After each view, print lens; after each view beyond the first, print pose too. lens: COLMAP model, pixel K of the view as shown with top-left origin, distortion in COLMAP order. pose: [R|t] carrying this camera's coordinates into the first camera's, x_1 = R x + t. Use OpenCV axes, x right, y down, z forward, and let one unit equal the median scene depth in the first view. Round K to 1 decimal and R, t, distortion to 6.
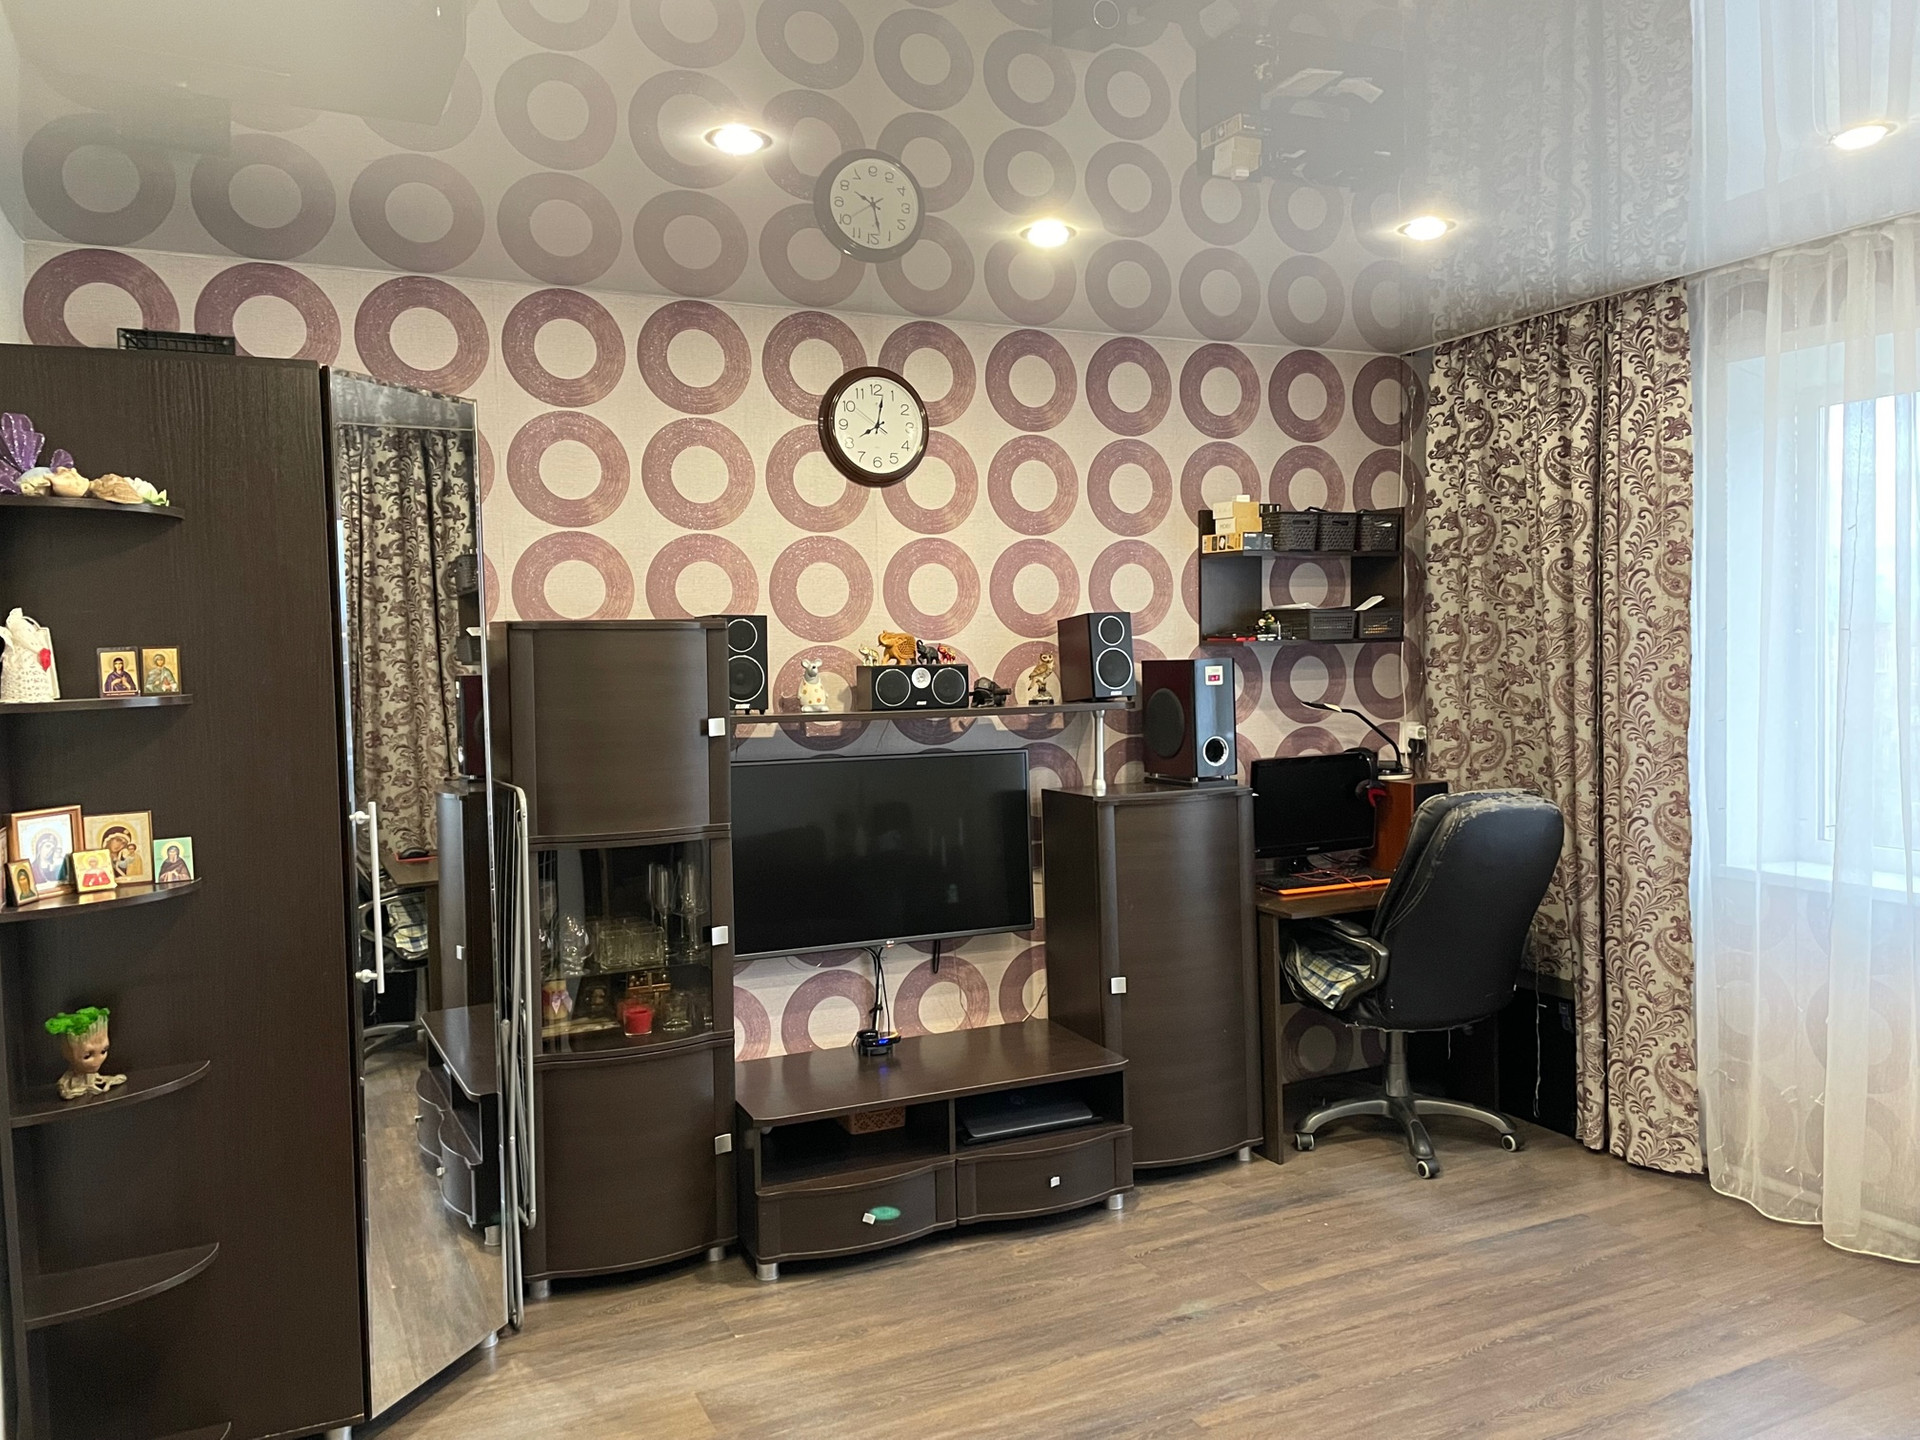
lens RADIAL K [[1469.1, 0, 945.0], [0, 1469.1, 718.1], [0, 0, 1]] dist [0.048298, -0.043503]
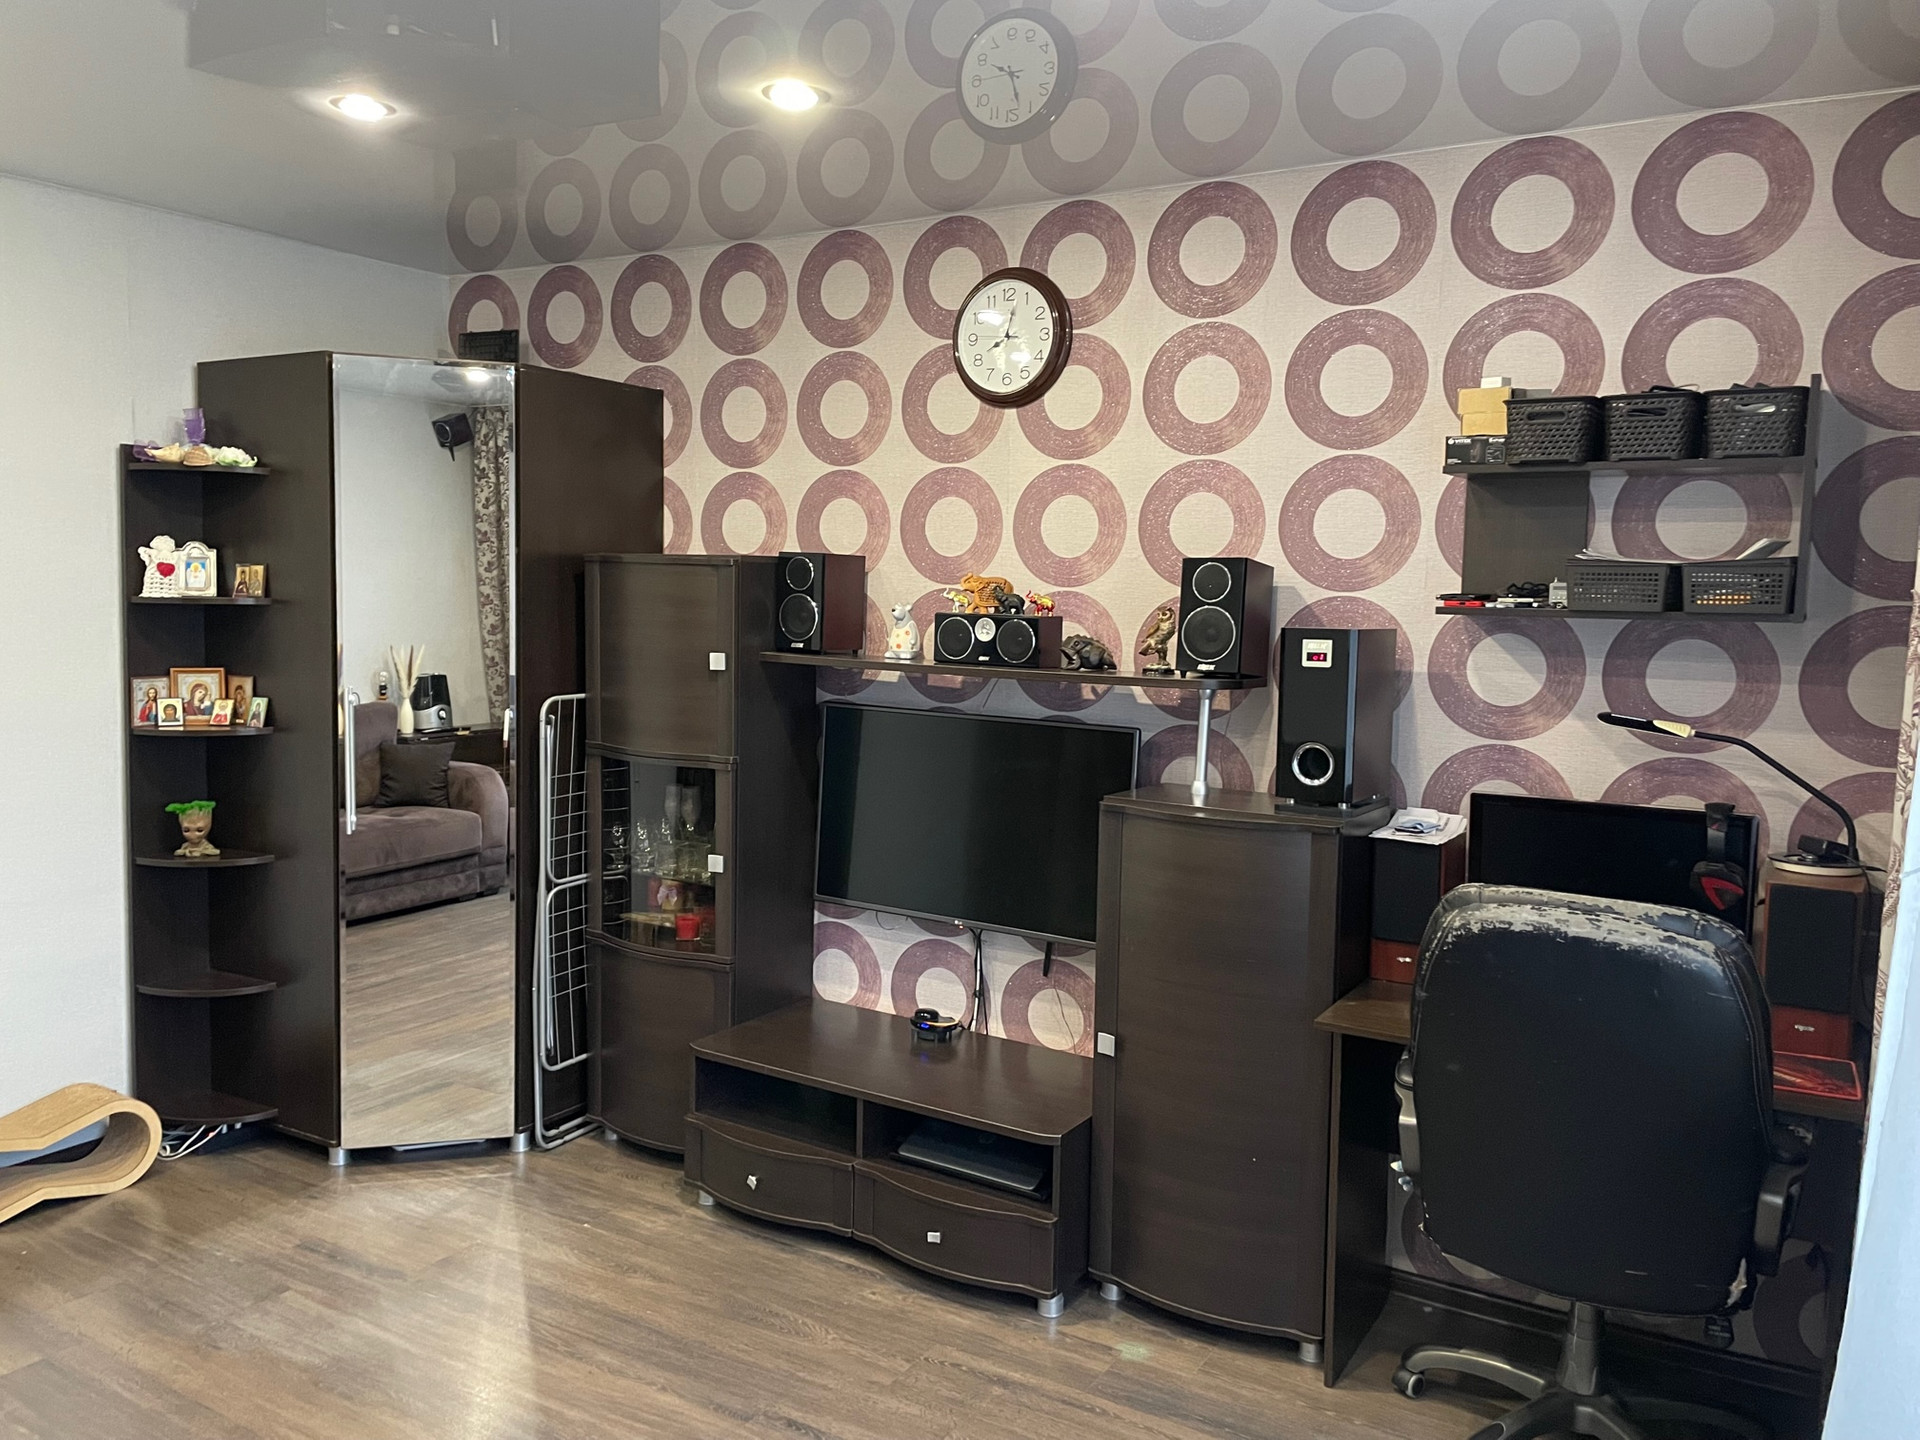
lens RADIAL K [[1469.1, 0, 944.9], [0, 1469.1, 717.3], [0, 0, 1]] dist [0.048298, -0.043503]
pose [[0.544626, 0.113194, -0.831005, 0.681483], [-0.067968, 0.993548, 0.090790, -0.052417], [0.835920, 0.007035, 0.548806, 0.496666]]
